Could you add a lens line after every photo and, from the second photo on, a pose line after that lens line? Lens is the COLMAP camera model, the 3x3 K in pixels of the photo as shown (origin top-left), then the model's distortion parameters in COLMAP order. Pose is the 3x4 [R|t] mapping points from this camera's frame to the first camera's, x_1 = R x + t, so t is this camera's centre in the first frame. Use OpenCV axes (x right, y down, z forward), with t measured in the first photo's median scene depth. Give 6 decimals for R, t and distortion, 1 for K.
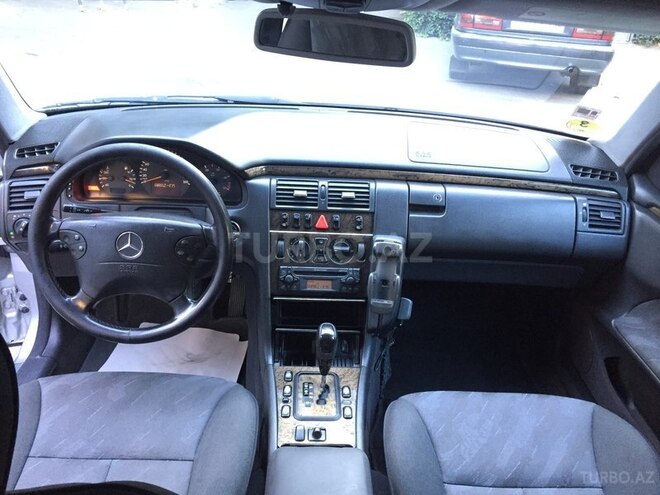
lens RADIAL K [[564.1, 0, 330.0], [0, 564.1, 247.5], [0, 0, 1]] dist [0.084335, -0.121300]
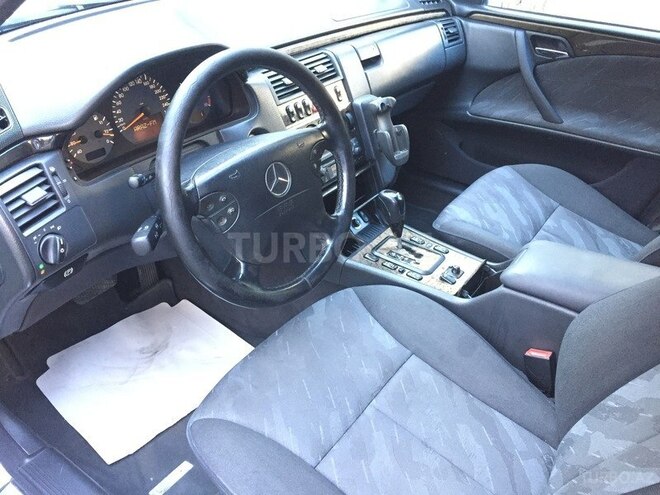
lens RADIAL K [[564.1, 0, 330.0], [0, 564.1, 247.5], [0, 0, 1]] dist [0.084335, -0.121300]
pose [[0.598841, -0.465782, 0.651488, -0.718217], [0.361025, 0.883137, 0.299549, -0.107529], [-0.714878, 0.055821, 0.697018, 0.339502]]
